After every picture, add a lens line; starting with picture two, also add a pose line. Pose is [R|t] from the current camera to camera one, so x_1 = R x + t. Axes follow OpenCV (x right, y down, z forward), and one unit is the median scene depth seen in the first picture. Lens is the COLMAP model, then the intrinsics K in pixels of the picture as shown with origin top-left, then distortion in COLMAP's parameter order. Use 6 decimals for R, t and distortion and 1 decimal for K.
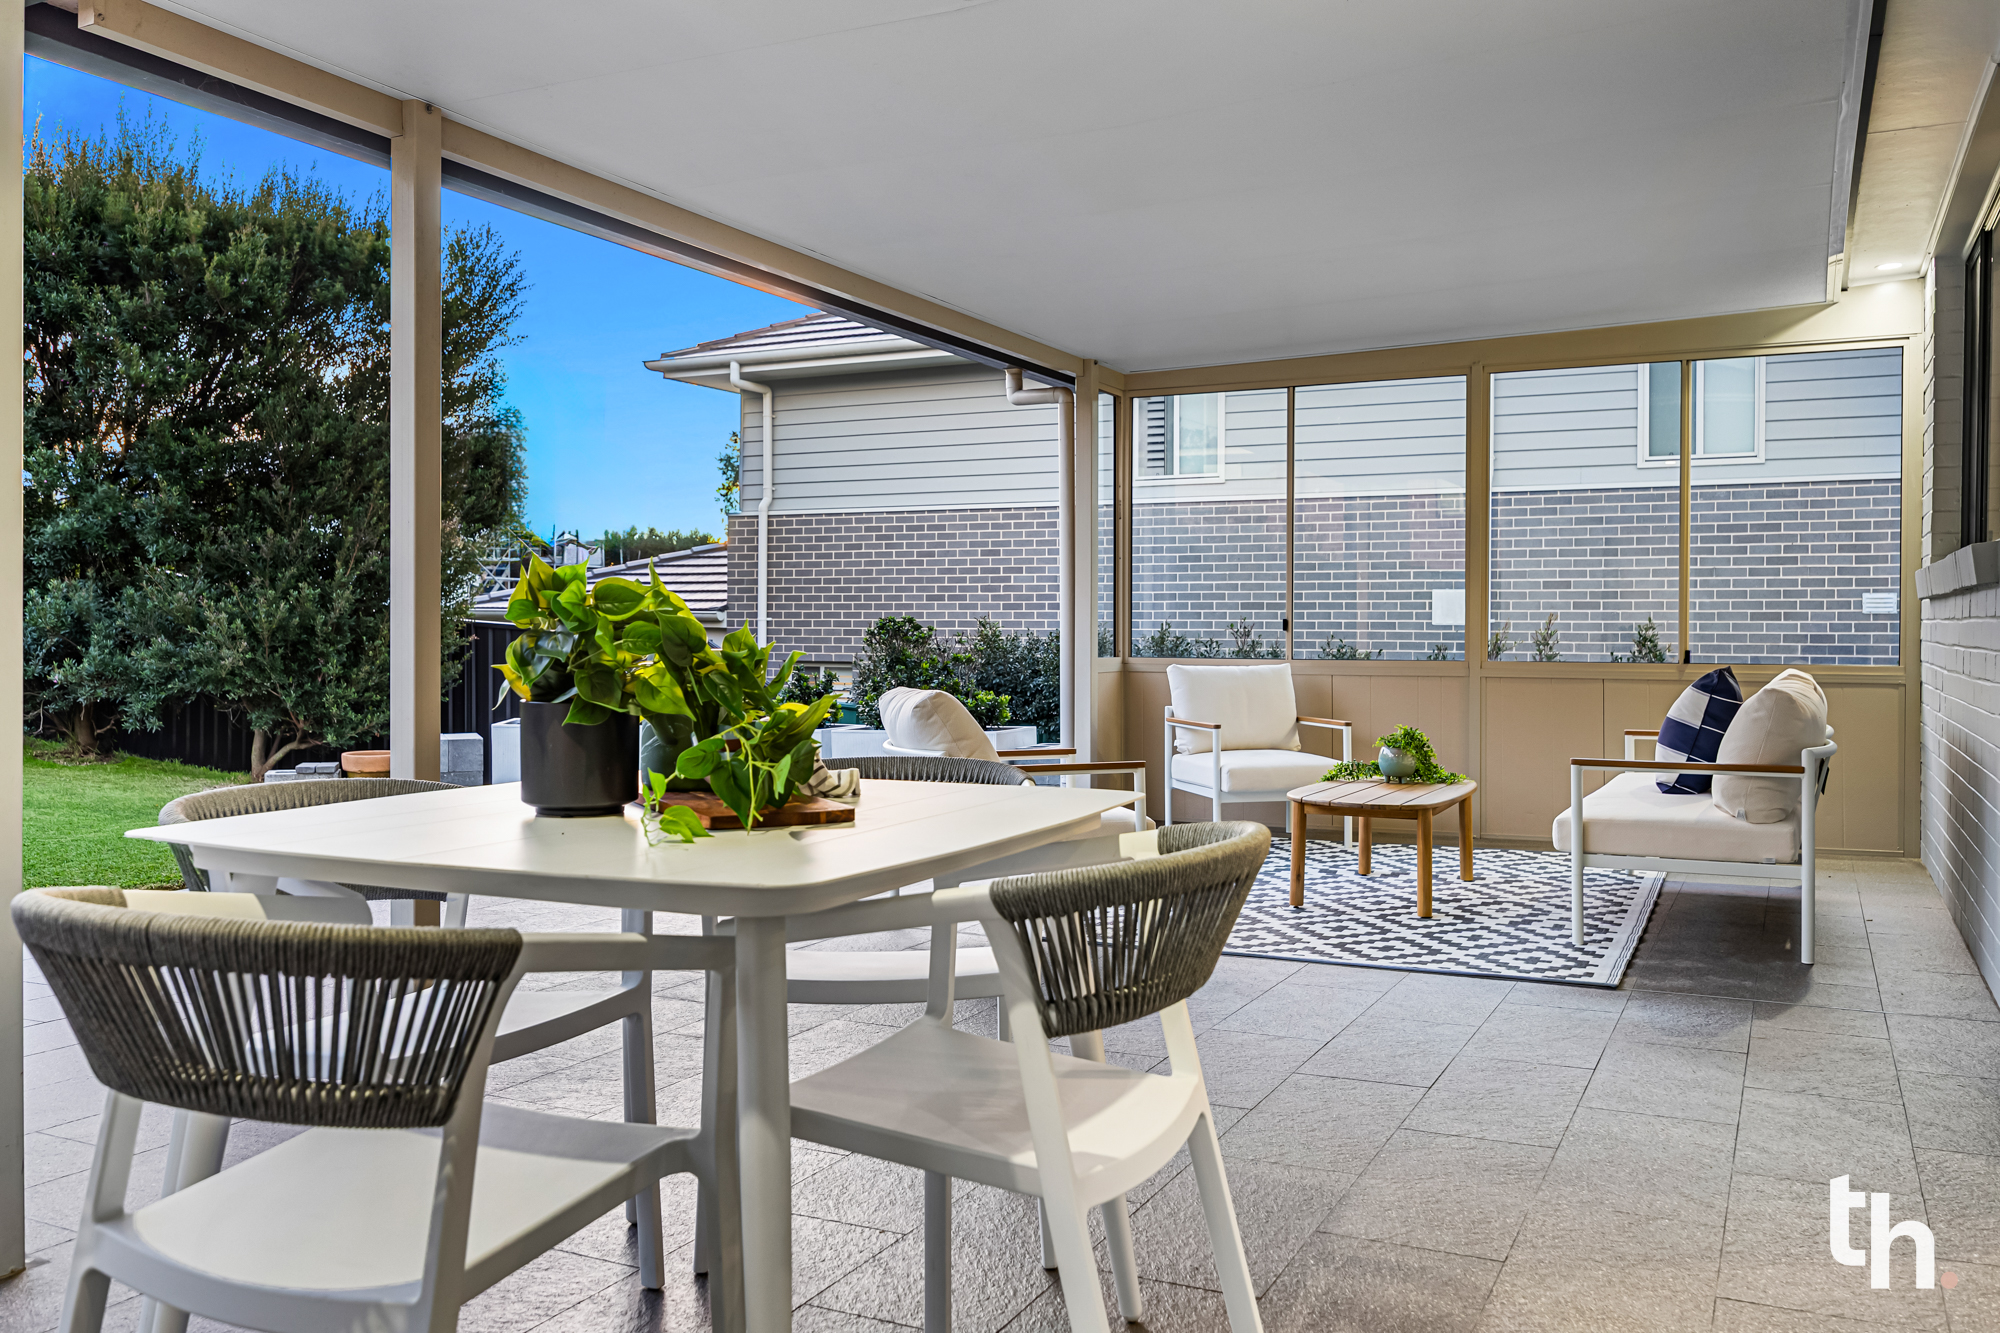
lens RADIAL K [[1650.1, 0, 955.2], [0, 1650.1, 651.2], [0, 0, 1]] dist [0.007388, -0.006831]
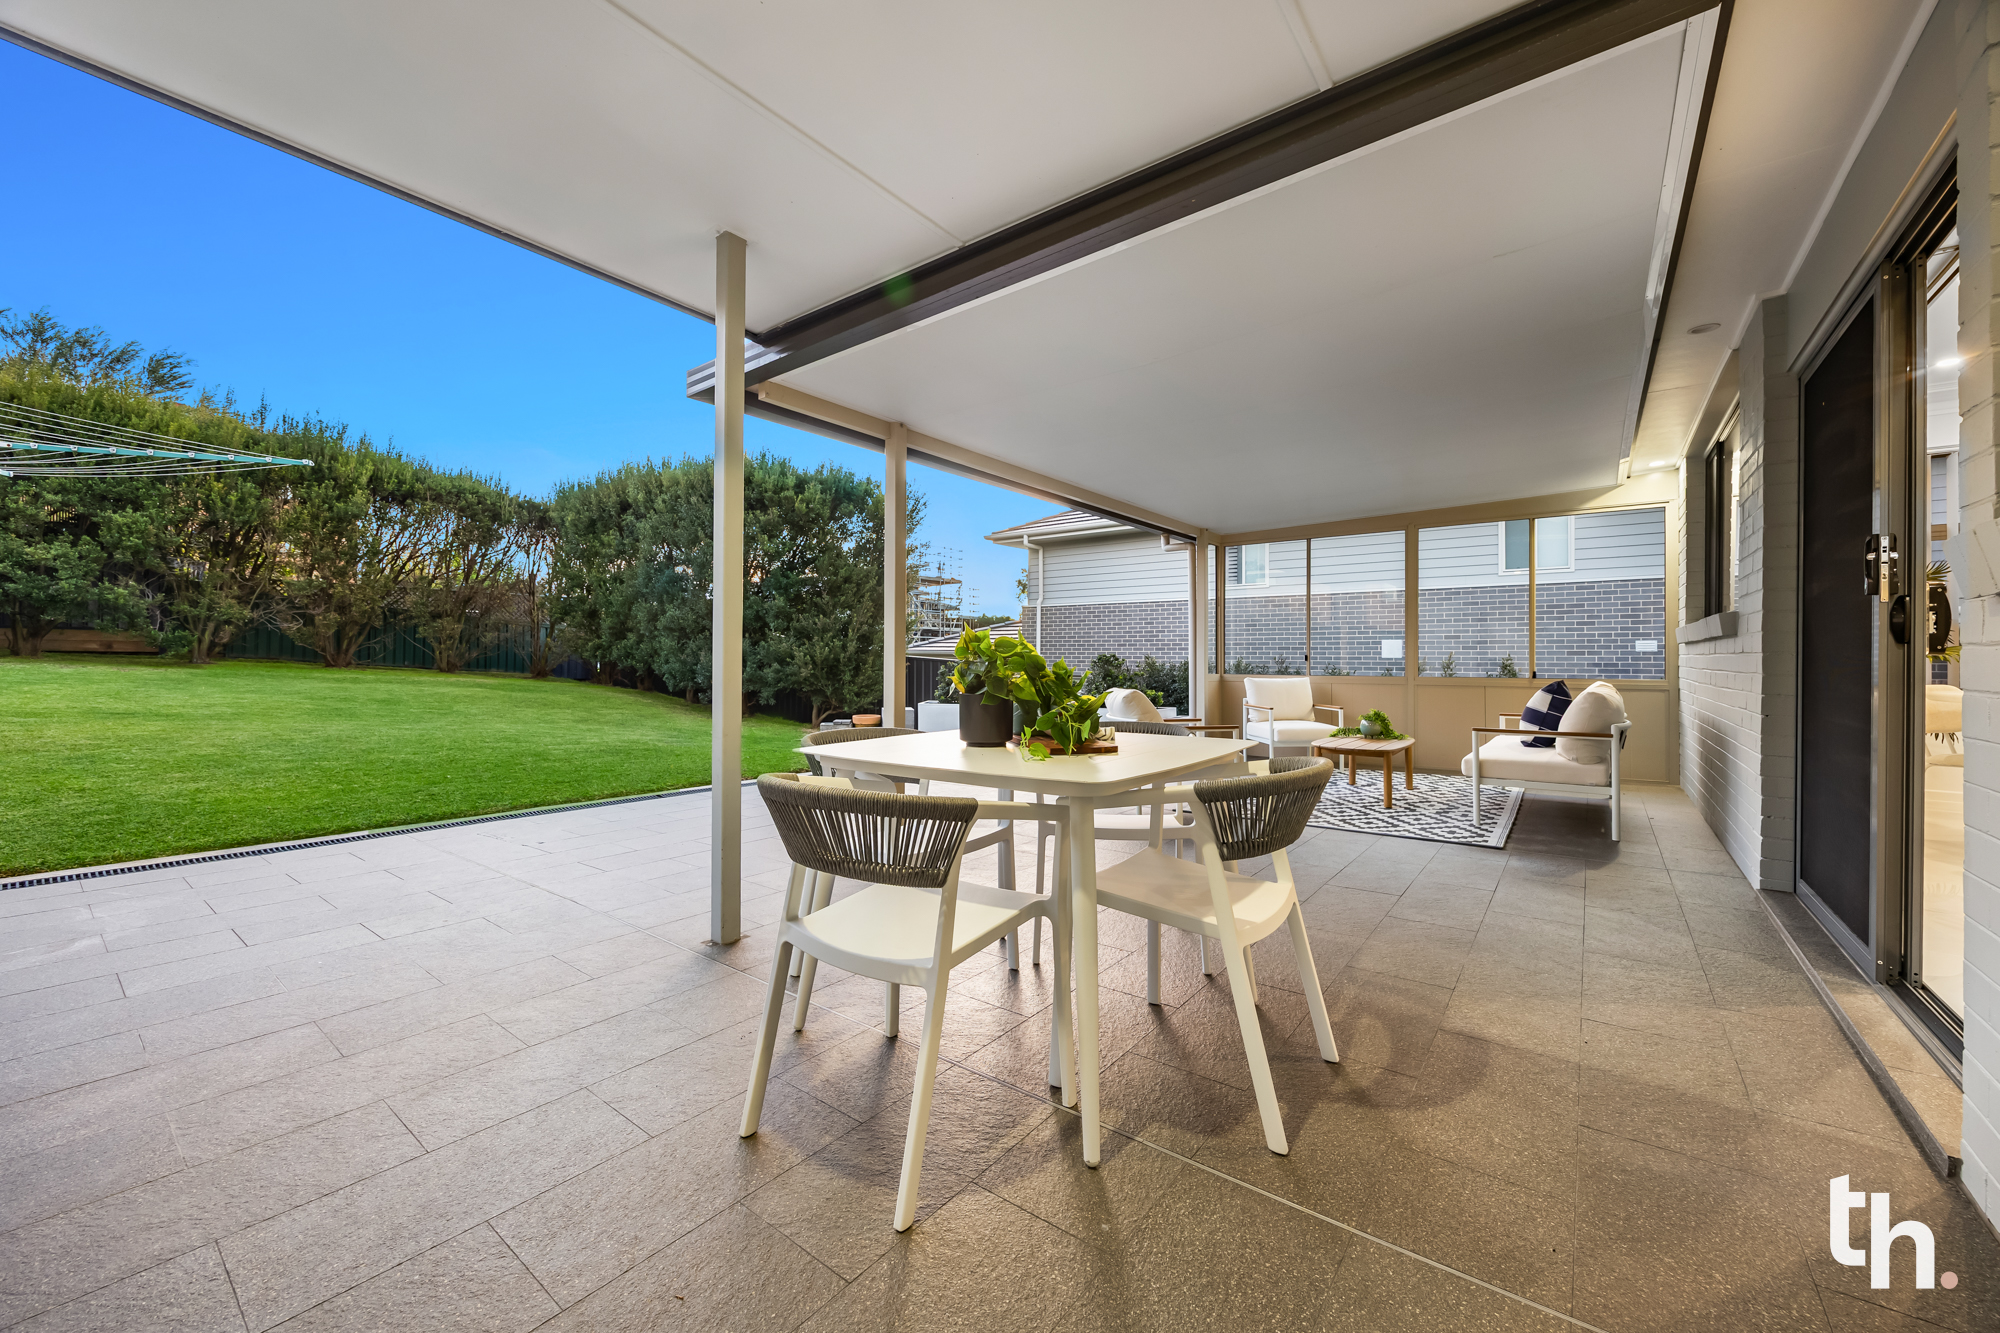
lens RADIAL K [[779.3, 0, 971.4], [0, 779.3, 659.0], [0, 0, 1]] dist [0.002812, 0.000065]
pose [[0.980762, -0.000001, -0.195205, -0.016404], [-0.002815, 0.999896, -0.014150, -0.000148], [0.195185, 0.014427, 0.980660, -0.002225]]
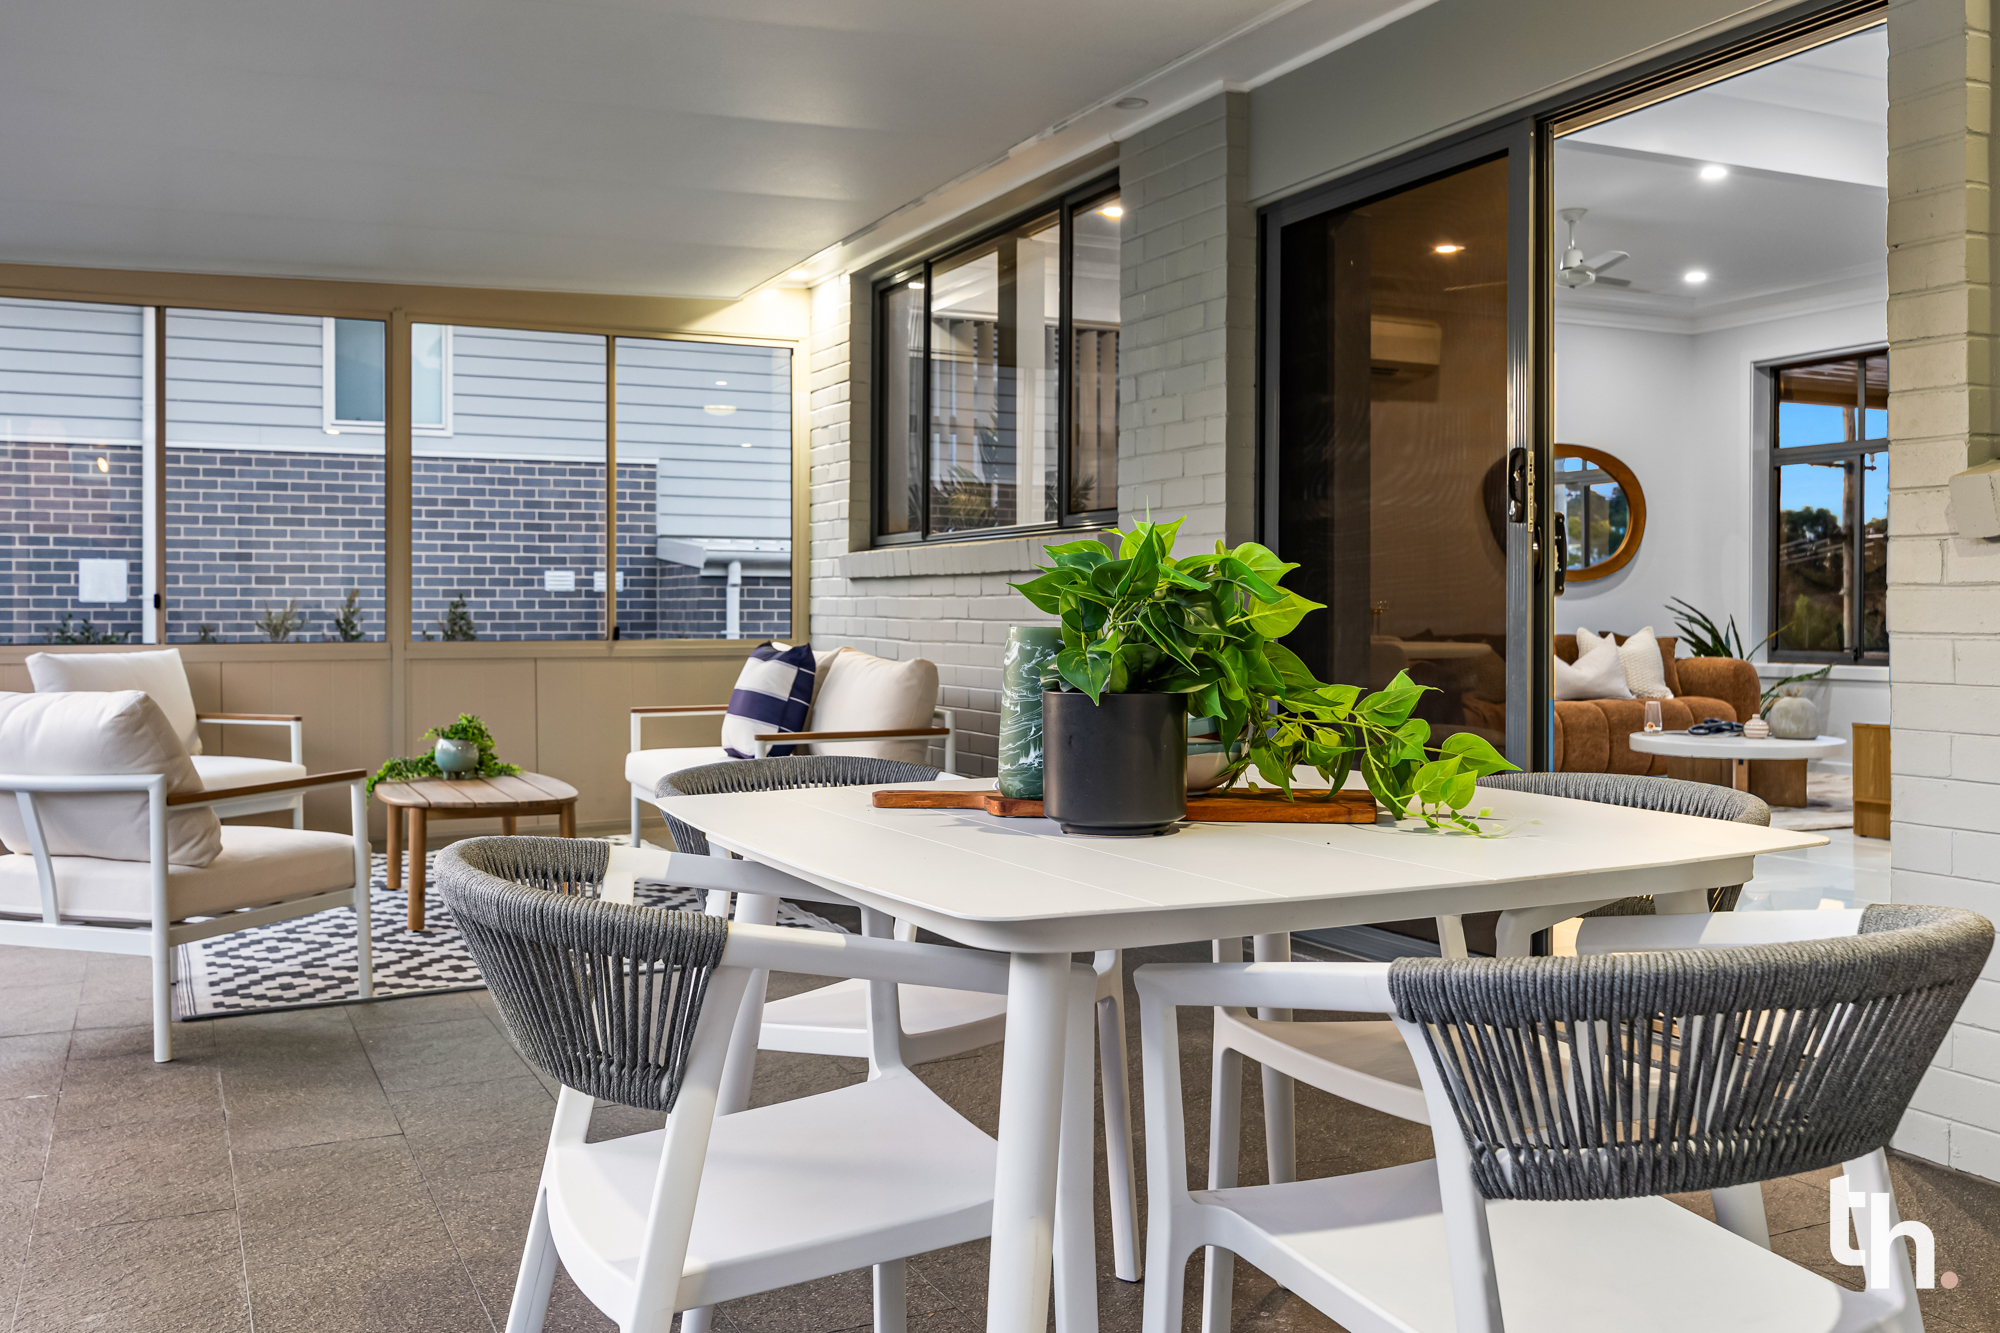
lens RADIAL K [[1810.6, 0, 996.9], [0, 1810.6, 654.9], [0, 0, 1]] dist [0.038632, -0.004127]
pose [[0.613771, -0.023882, 0.789123, -0.328223], [0.013543, 0.999714, 0.019721, -0.002818], [-0.789368, -0.001417, 0.613919, 0.165384]]
